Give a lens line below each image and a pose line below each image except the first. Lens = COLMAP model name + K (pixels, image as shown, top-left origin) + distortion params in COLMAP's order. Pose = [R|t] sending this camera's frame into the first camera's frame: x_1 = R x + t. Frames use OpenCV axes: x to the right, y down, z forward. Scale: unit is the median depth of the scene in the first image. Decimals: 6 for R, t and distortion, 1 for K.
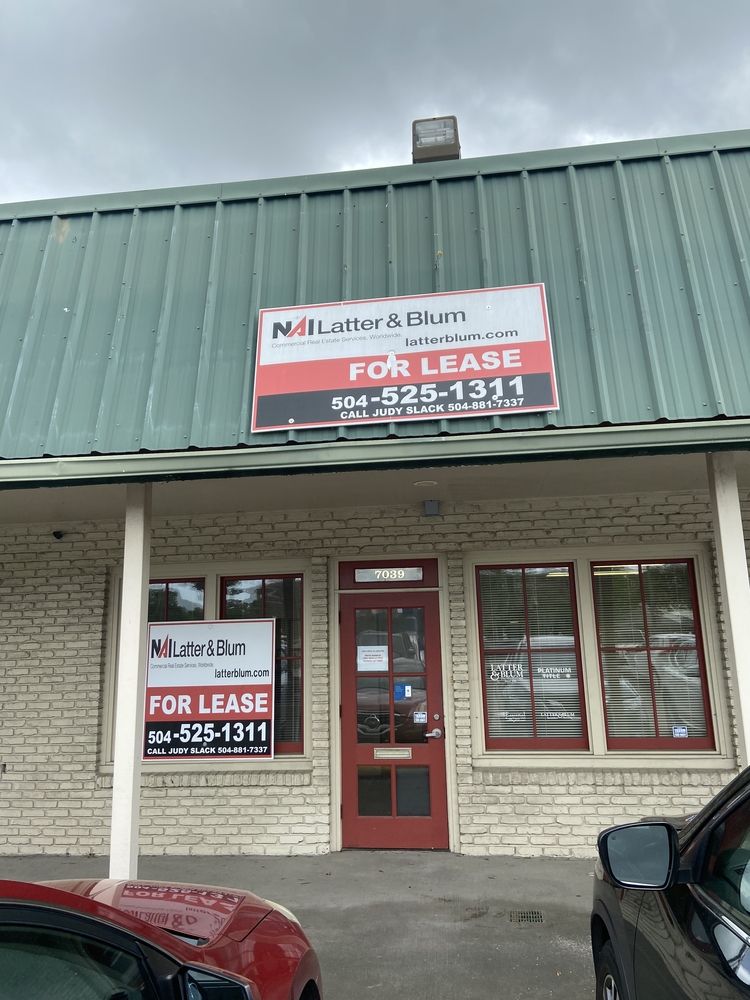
lens RADIAL K [[761.5, 0, 375.0], [0, 761.5, 500.0], [0, 0, 1]] dist [0.107396, 0.000542]
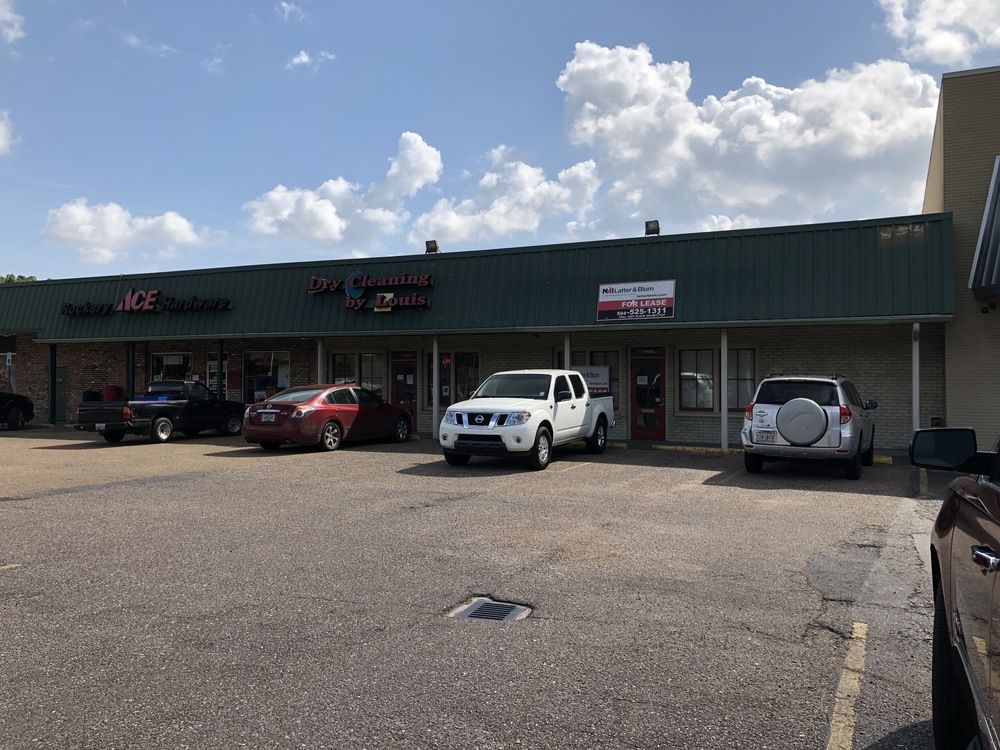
lens RADIAL K [[824.7, 0, 500.0], [0, 824.7, 375.0], [0, 0, 1]] dist [0.011600, 0.014787]
pose [[0.947642, 0.026079, -0.318269, 0.696977], [0.032934, 0.983364, 0.178636, -0.568254], [0.317633, -0.179764, 0.931018, -3.034759]]
